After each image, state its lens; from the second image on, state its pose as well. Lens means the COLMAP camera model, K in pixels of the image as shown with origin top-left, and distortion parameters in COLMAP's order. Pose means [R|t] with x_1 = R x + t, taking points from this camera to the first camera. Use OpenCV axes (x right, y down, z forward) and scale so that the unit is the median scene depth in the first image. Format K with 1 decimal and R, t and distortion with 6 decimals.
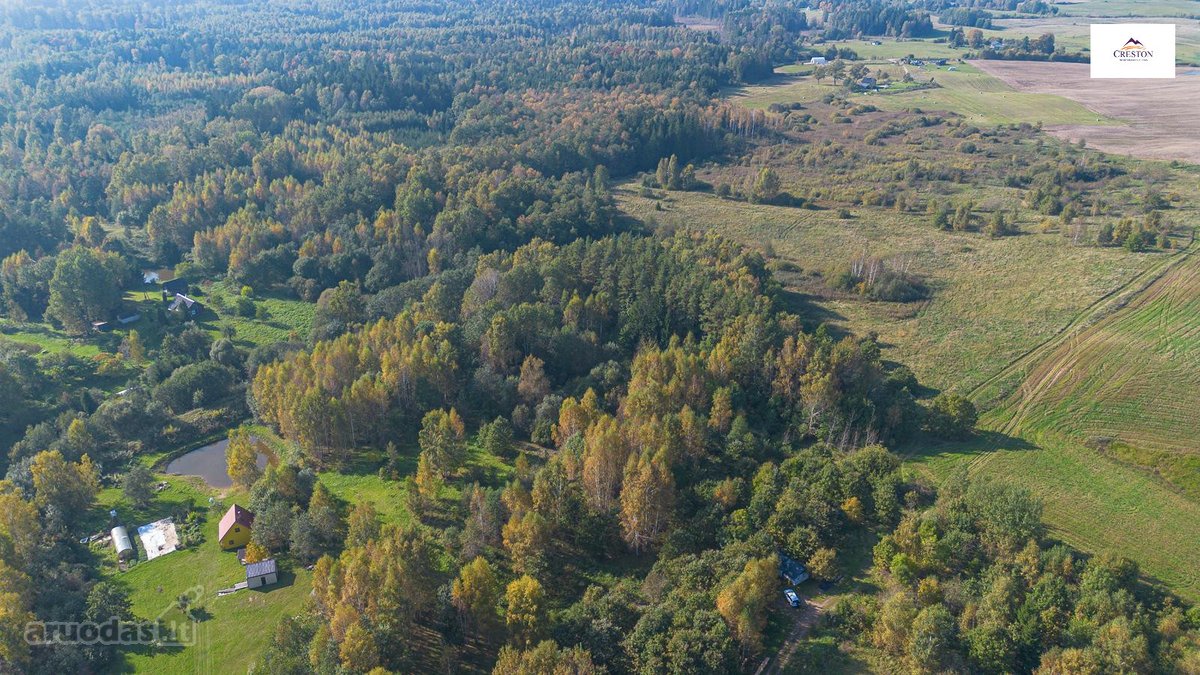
lens RADIAL K [[846.0, 0, 603.4], [0, 846.0, 331.9], [0, 0, 1]] dist [0.067600, -0.070681]
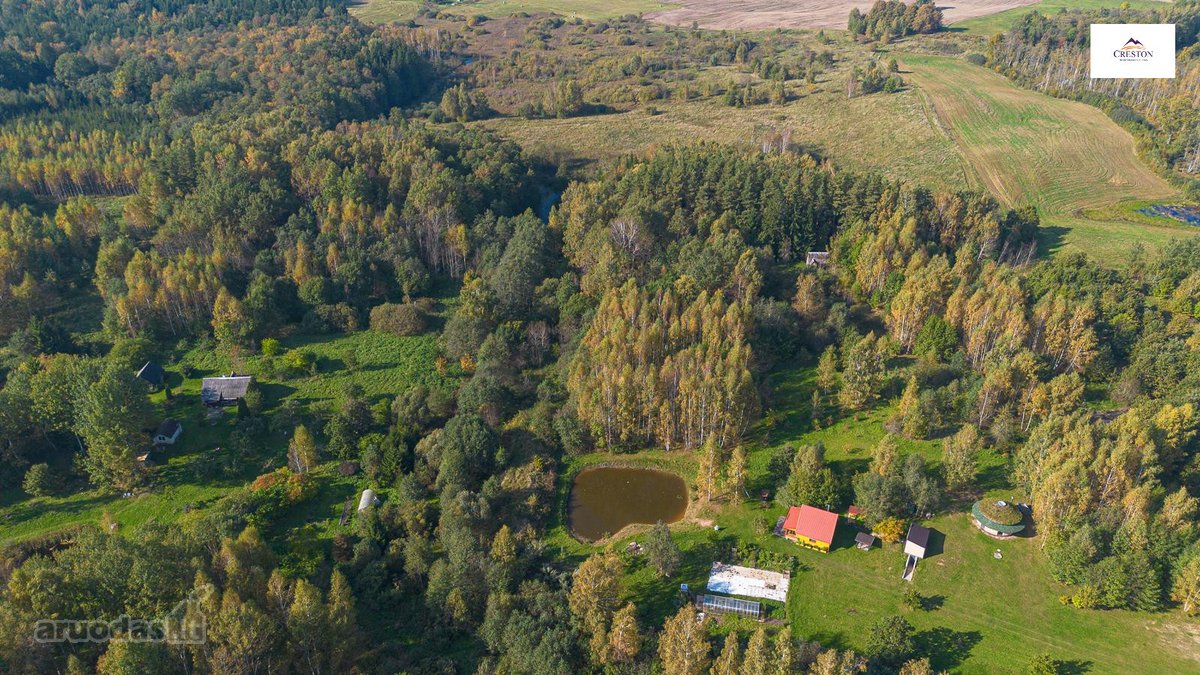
lens RADIAL K [[846.0, 0, 603.4], [0, 846.0, 331.9], [0, 0, 1]] dist [0.067600, -0.070681]
pose [[0.752254, -0.328431, 0.571180, -0.483458], [0.275587, 0.944272, 0.180008, -0.088229], [-0.598469, 0.021998, 0.800844, 0.190442]]
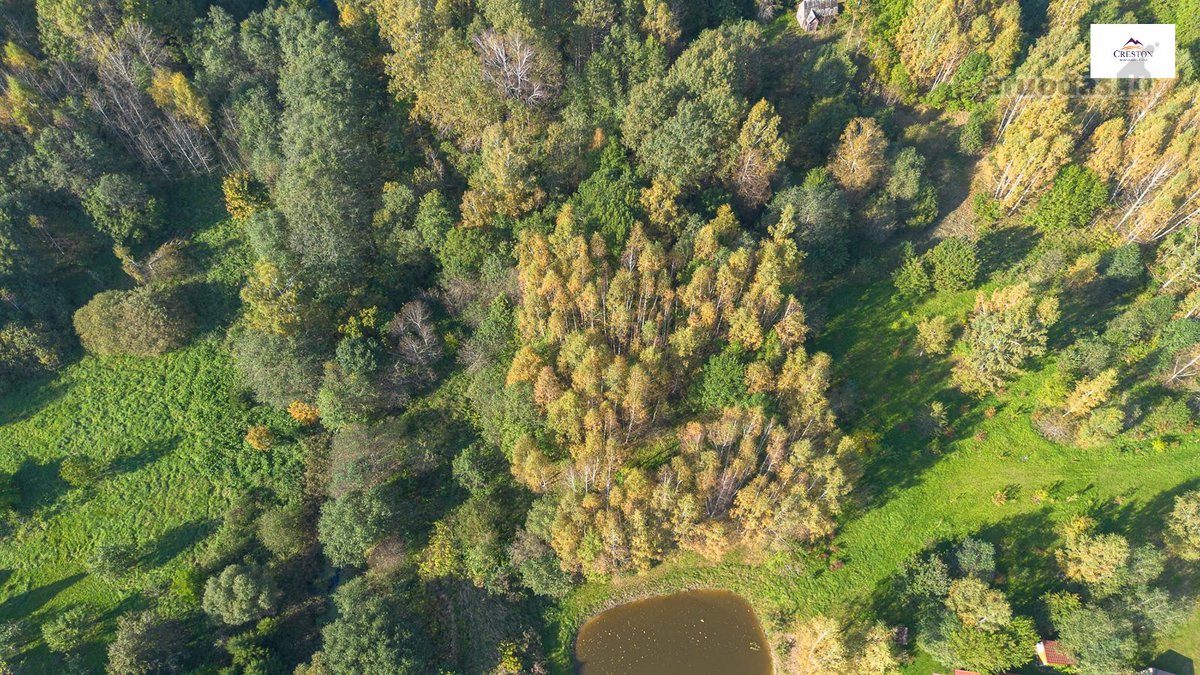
lens RADIAL K [[846.0, 0, 603.4], [0, 846.0, 331.9], [0, 0, 1]] dist [0.067600, -0.070681]
pose [[0.535872, -0.735337, 0.414874, -0.282225], [0.351268, 0.641011, 0.682434, -0.188858], [-0.767758, -0.219965, 0.601800, 0.432419]]
